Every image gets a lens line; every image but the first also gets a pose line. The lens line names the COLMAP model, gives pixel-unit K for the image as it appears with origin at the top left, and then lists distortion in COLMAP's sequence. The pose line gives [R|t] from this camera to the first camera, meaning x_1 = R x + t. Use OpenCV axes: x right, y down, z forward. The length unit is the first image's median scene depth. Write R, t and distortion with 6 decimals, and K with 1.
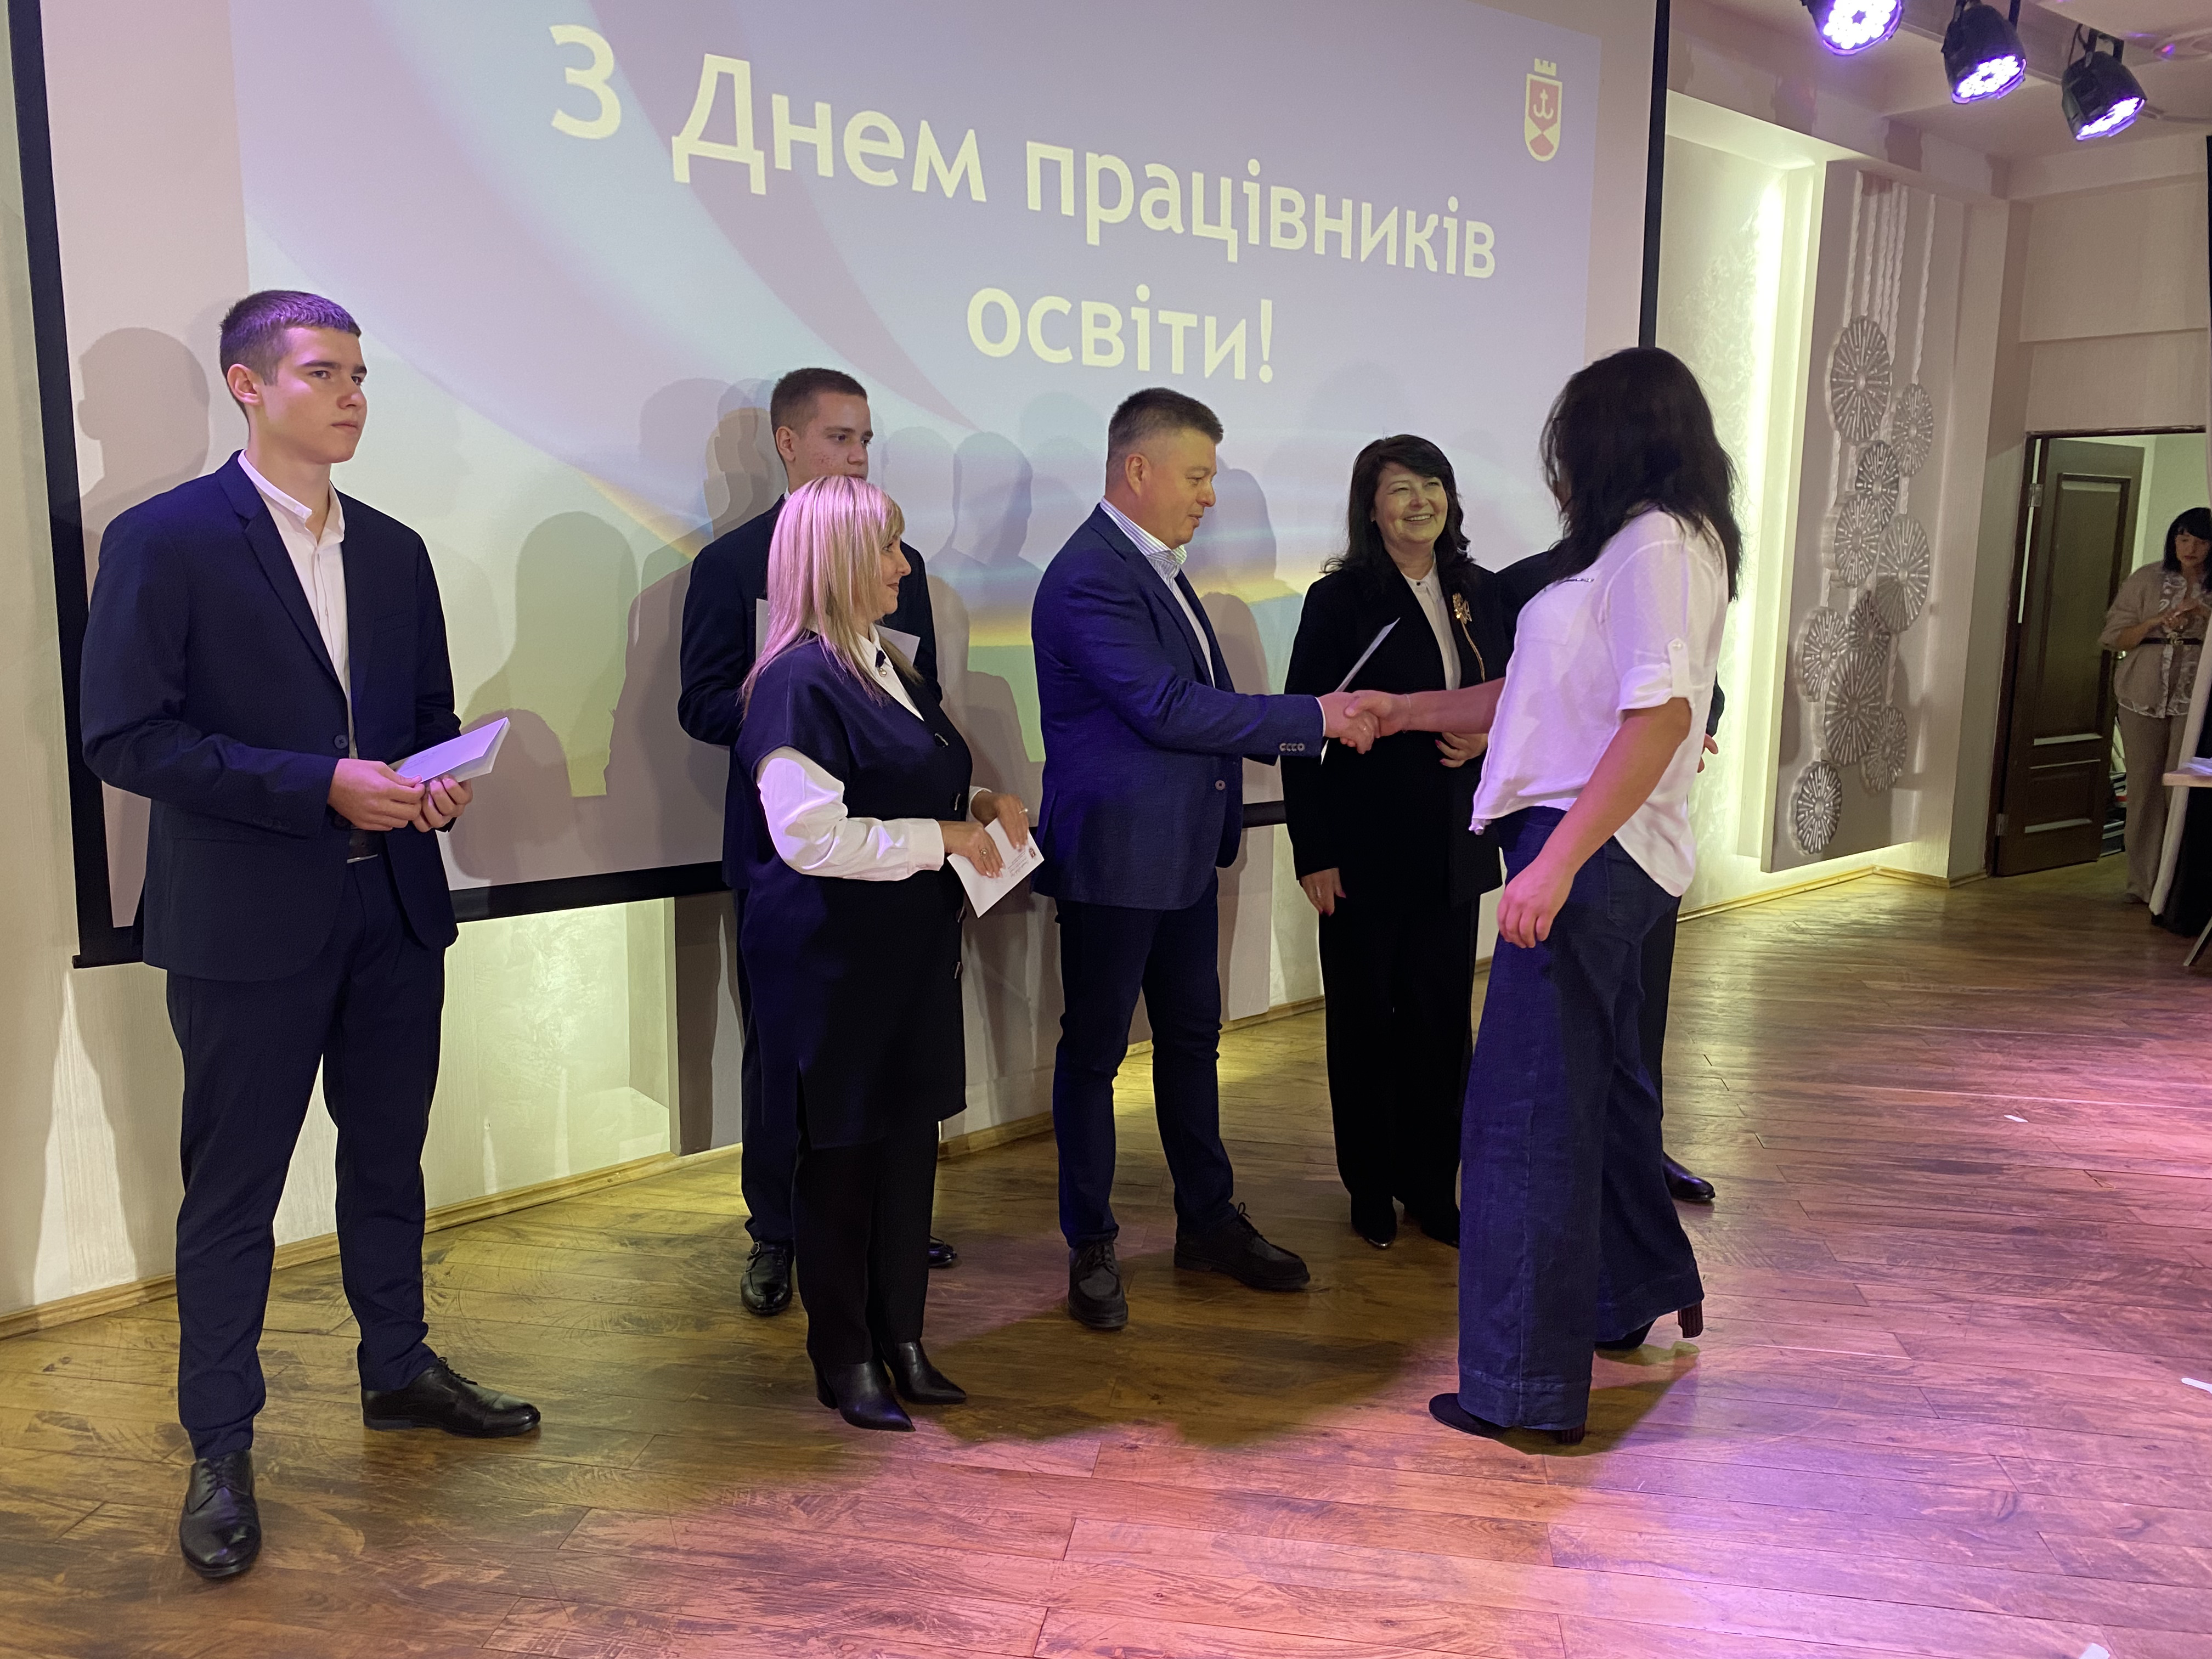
lens RADIAL K [[1684.2, 0, 1117.4], [0, 1684.2, 811.9], [0, 0, 1]] dist [-0.009974, -0.005245]
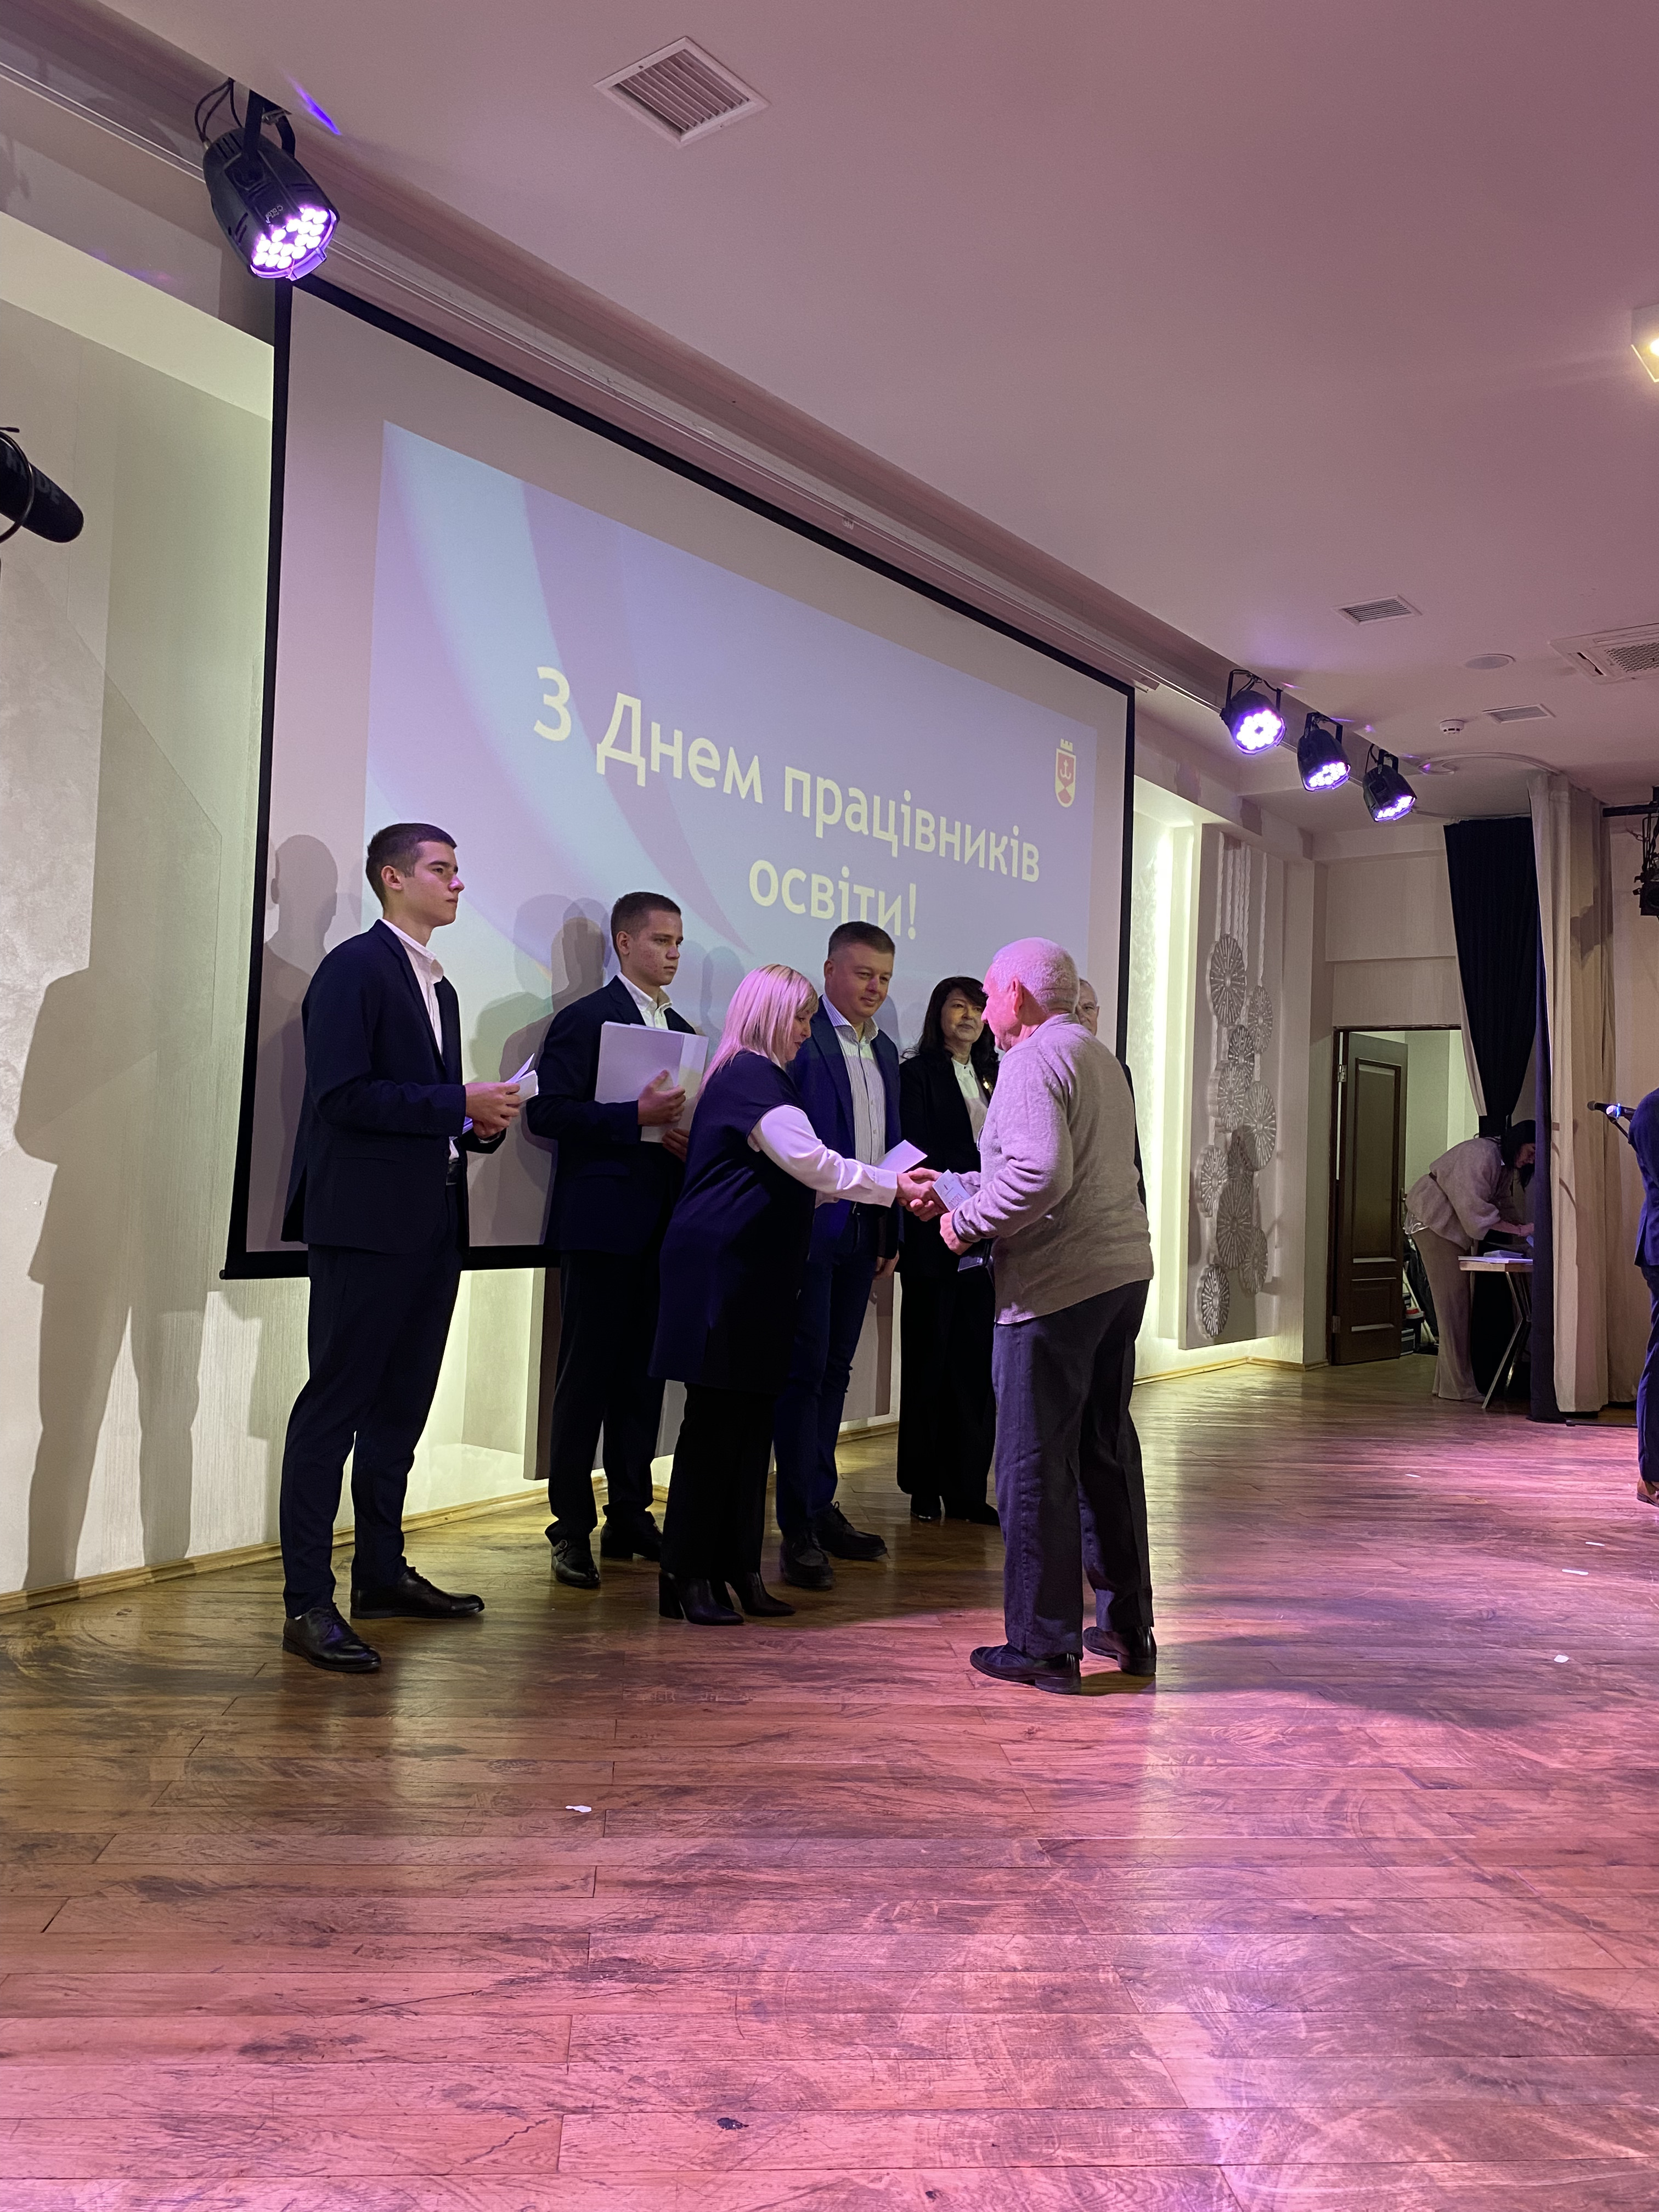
lens RADIAL K [[1659.4, 0, 852.8], [0, 1659.4, 1070.6], [0, 0, 1]] dist [0.036870, -0.004980]
pose [[0.967159, 0.037604, 0.251376, -0.327613], [0.014866, 0.978933, -0.203639, 0.147606], [-0.253738, 0.200689, 0.946225, -0.313595]]
